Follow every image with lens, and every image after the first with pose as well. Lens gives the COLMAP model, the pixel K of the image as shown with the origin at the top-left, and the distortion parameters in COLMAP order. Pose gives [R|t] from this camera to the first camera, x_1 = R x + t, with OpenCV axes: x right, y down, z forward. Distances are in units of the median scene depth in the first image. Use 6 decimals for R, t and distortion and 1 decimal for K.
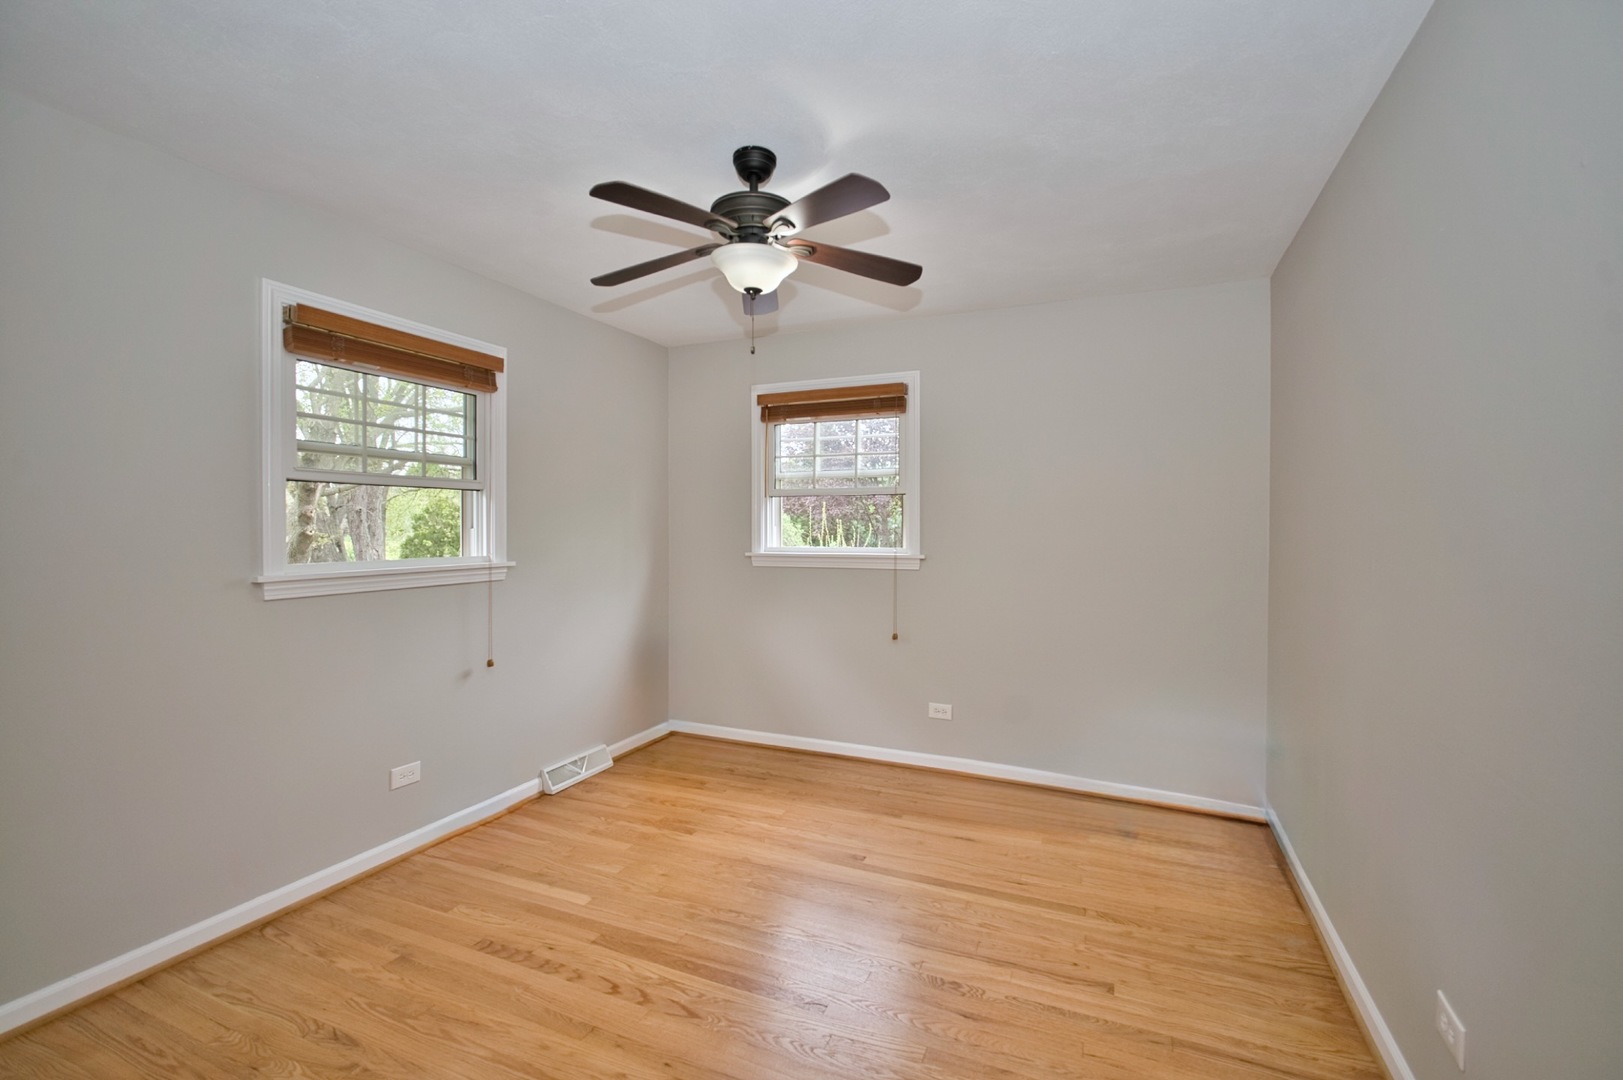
lens RADIAL K [[704.6, 0, 815.0], [0, 704.6, 532.6], [0, 0, 1]] dist [-0.023637, 0.006542]
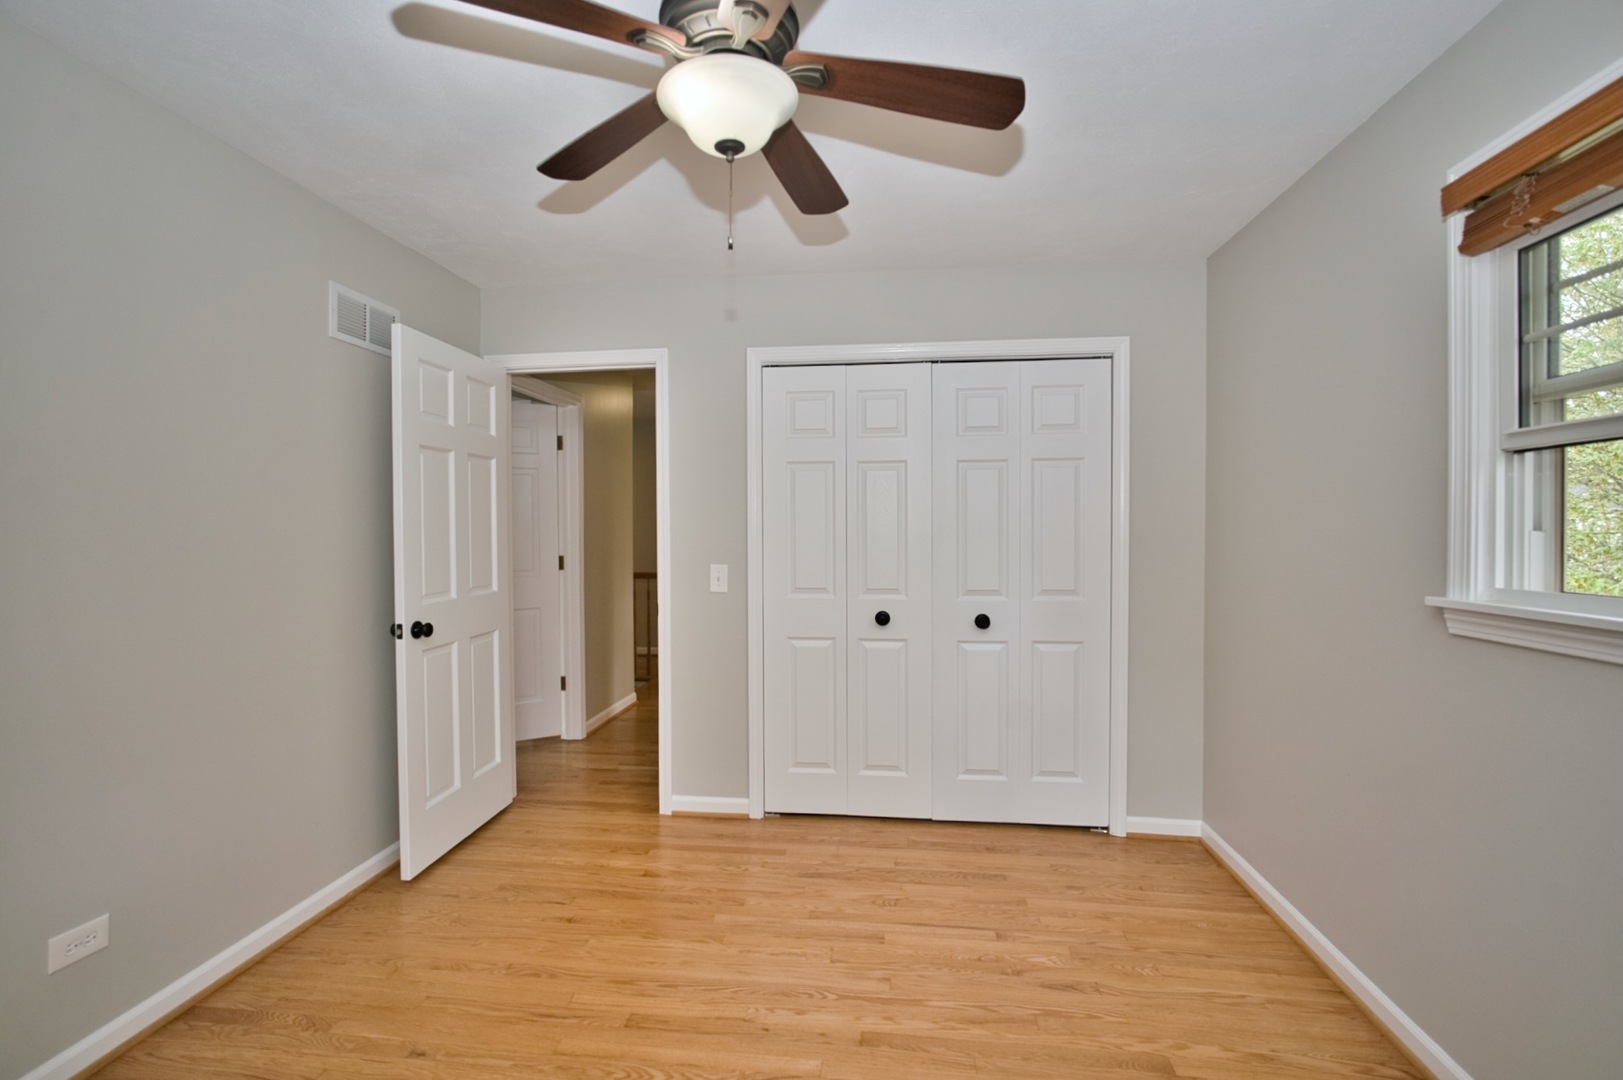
lens RADIAL K [[704.6, 0, 803.6], [0, 704.6, 534.0], [0, 0, 1]] dist [-0.023637, 0.006542]
pose [[-0.958270, 0.002940, -0.285849, 0.033001], [-0.003028, 0.999787, 0.020436, -0.017624], [0.285849, 0.020449, -0.958057, 1.859926]]
